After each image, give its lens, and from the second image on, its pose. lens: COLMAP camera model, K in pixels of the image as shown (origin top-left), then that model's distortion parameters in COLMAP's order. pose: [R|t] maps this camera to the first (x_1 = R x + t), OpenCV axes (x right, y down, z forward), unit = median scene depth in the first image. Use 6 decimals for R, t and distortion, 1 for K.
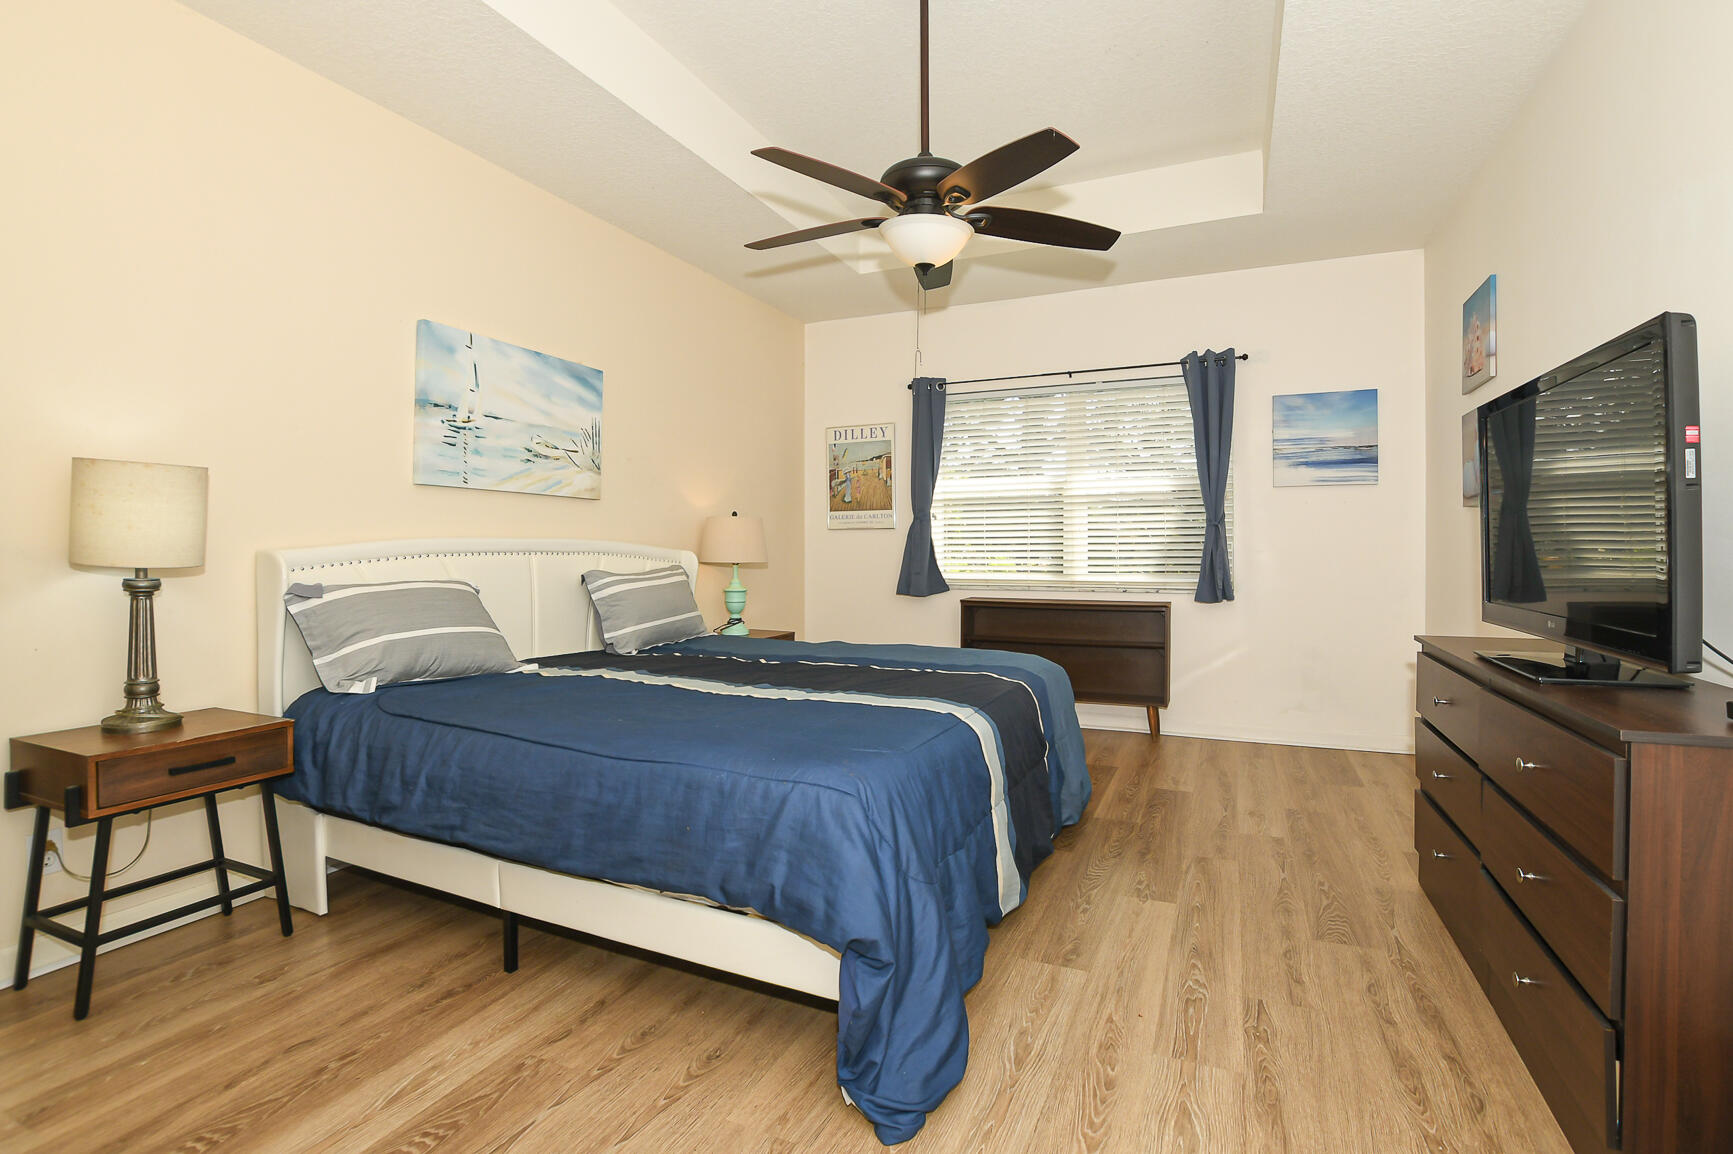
lens RADIAL K [[792.1, 0, 863.4], [0, 792.1, 567.1], [0, 0, 1]] dist [-0.024500, 0.000428]
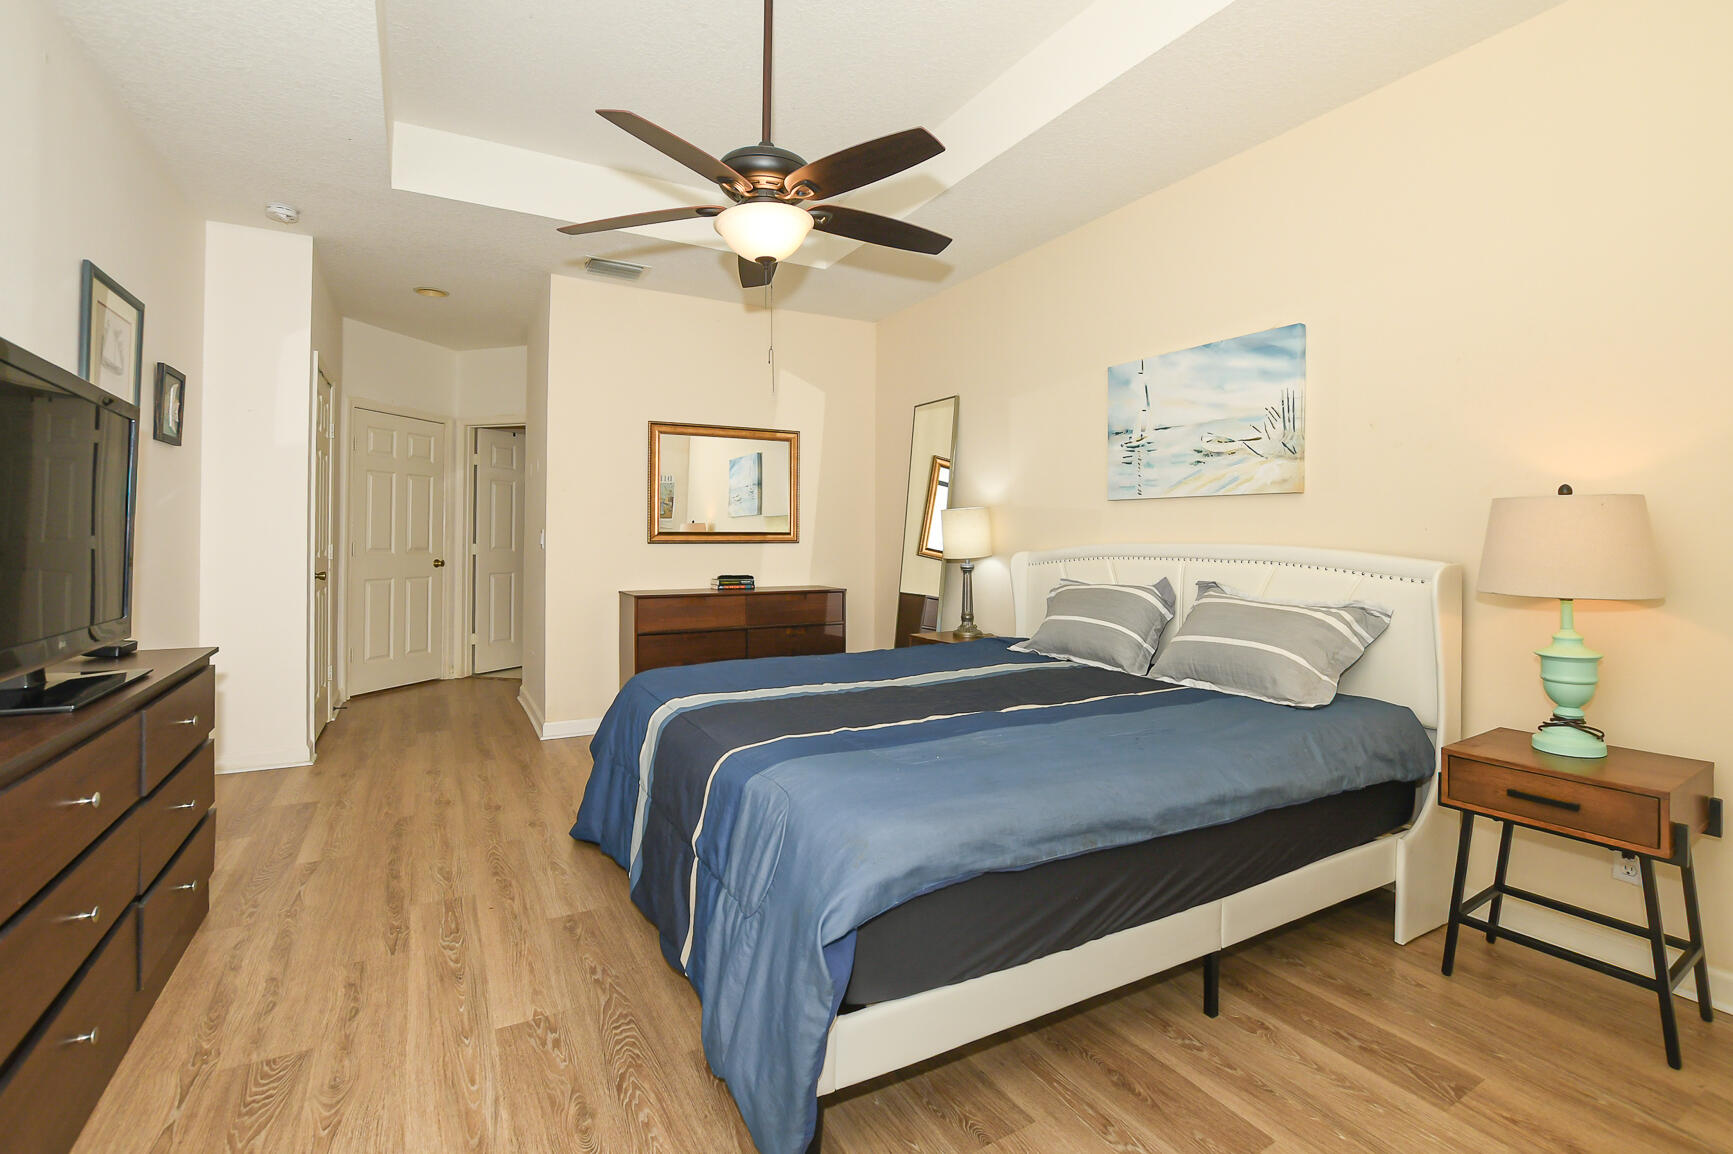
lens RADIAL K [[771.0, 0, 869.4], [0, 771.0, 537.8], [0, 0, 1]] dist [-0.028359, 0.000500]
pose [[-0.572849, -0.005295, -0.819644, 0.640268], [-0.026372, 0.999580, 0.011975, -0.050615], [0.819237, 0.028476, -0.572748, 1.374976]]
